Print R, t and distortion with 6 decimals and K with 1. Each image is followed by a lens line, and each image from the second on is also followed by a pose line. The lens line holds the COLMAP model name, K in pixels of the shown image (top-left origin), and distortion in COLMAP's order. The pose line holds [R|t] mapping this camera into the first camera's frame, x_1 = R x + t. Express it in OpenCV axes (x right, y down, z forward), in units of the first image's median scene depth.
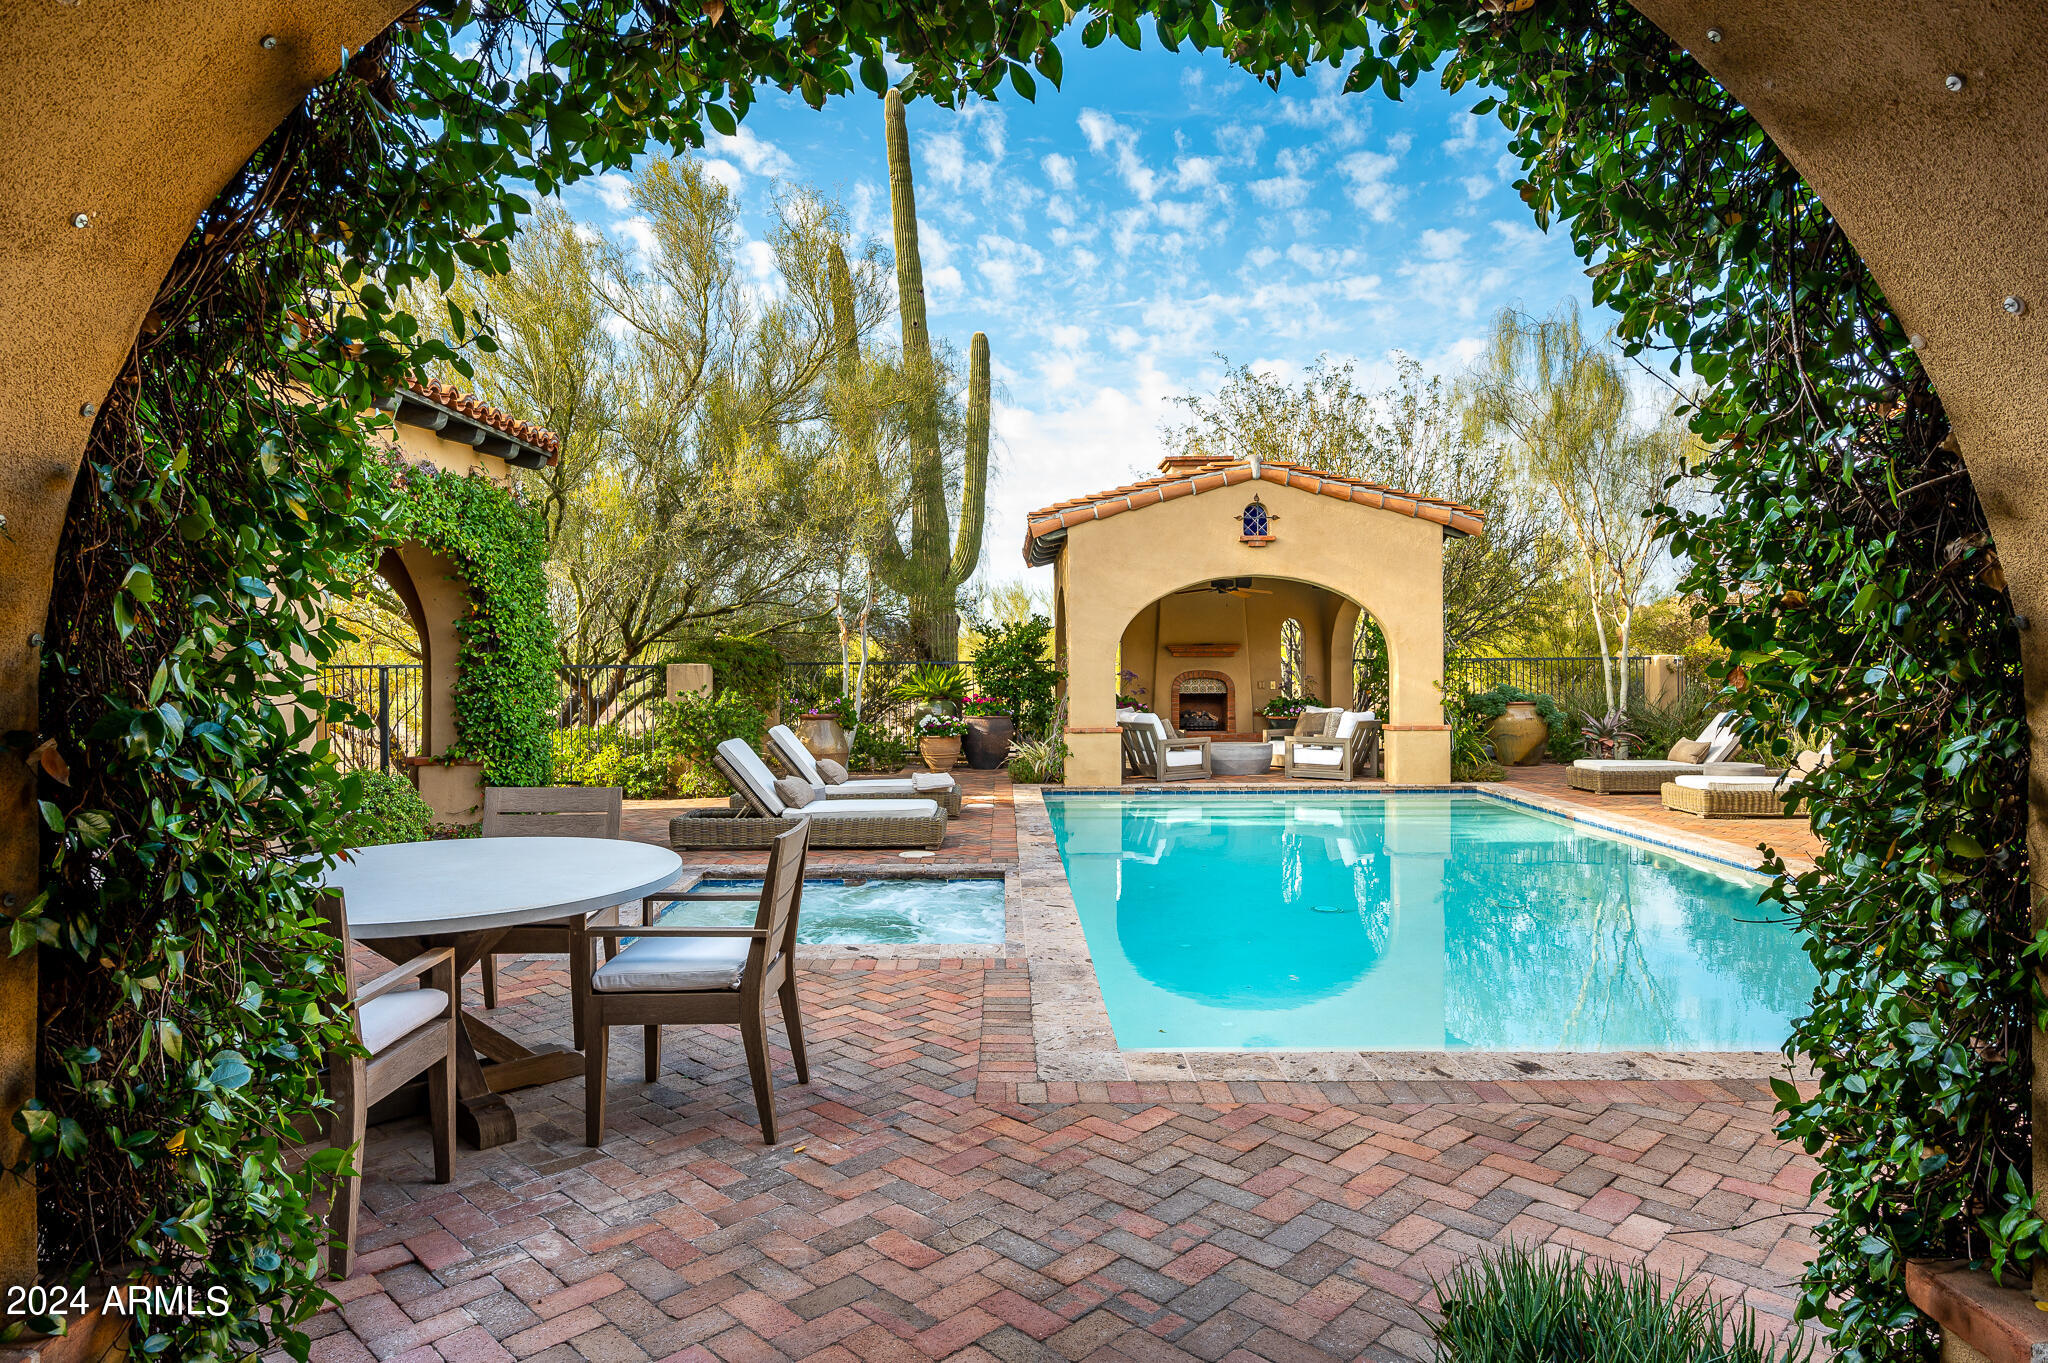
lens RADIAL K [[1156.7, 0, 1018.4], [0, 1156.7, 647.9], [0, 0, 1]] dist [0.000494, -0.000113]
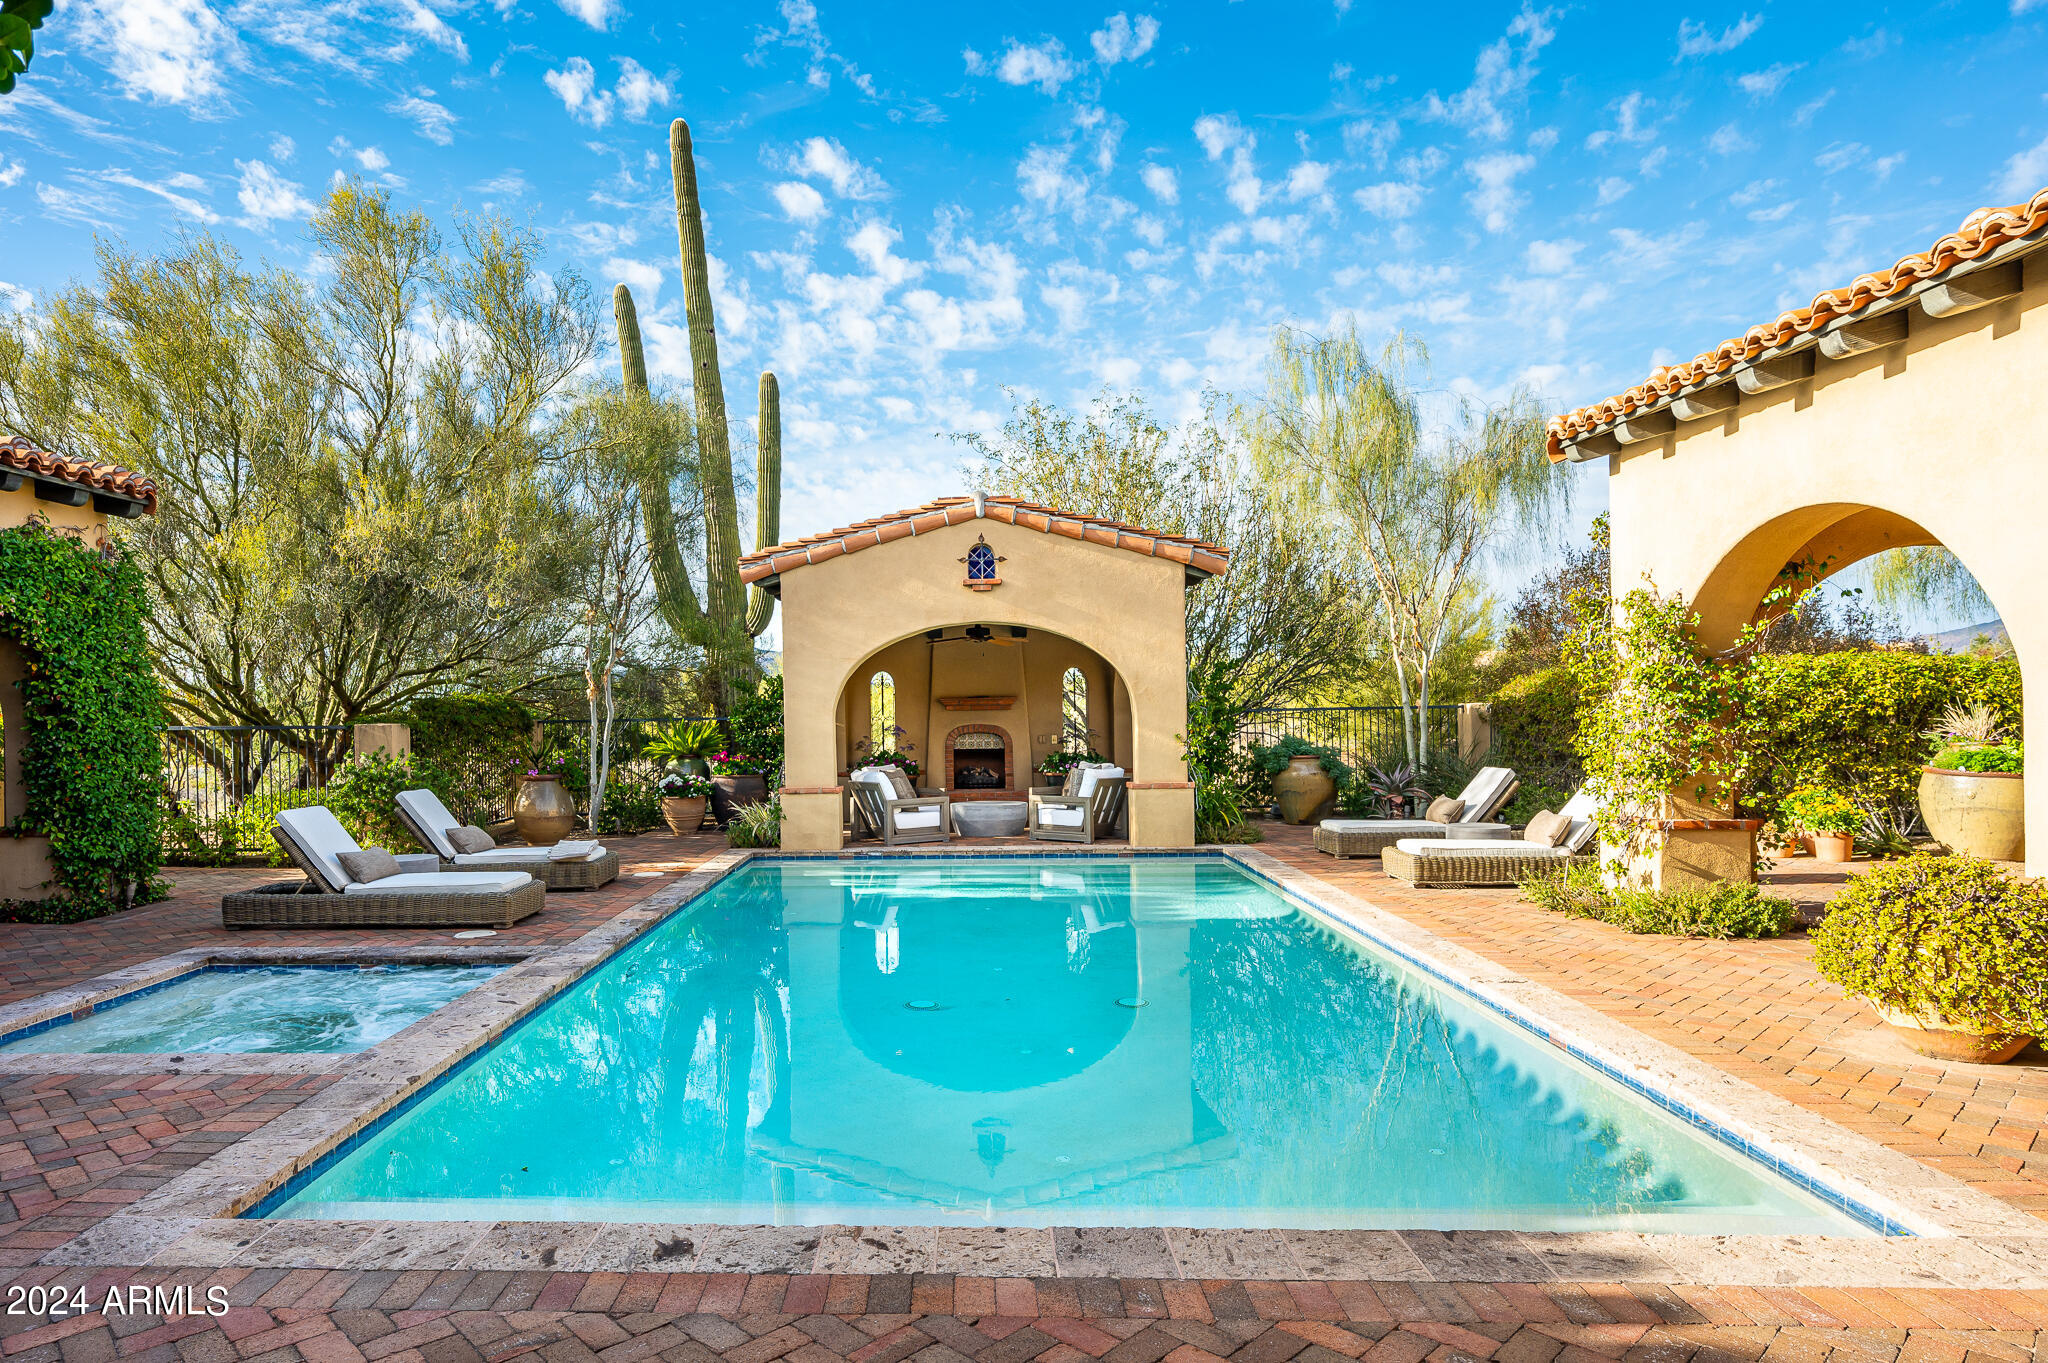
lens RADIAL K [[1131.2, 0, 1006.2], [0, 1131.2, 707.2], [0, 0, 1]] dist [-0.001994, -0.000403]
pose [[0.998953, -0.010096, -0.044617, 0.264462], [0.010433, 0.999919, 0.007327, -0.001100], [0.044539, -0.007785, 0.998977, 0.097653]]
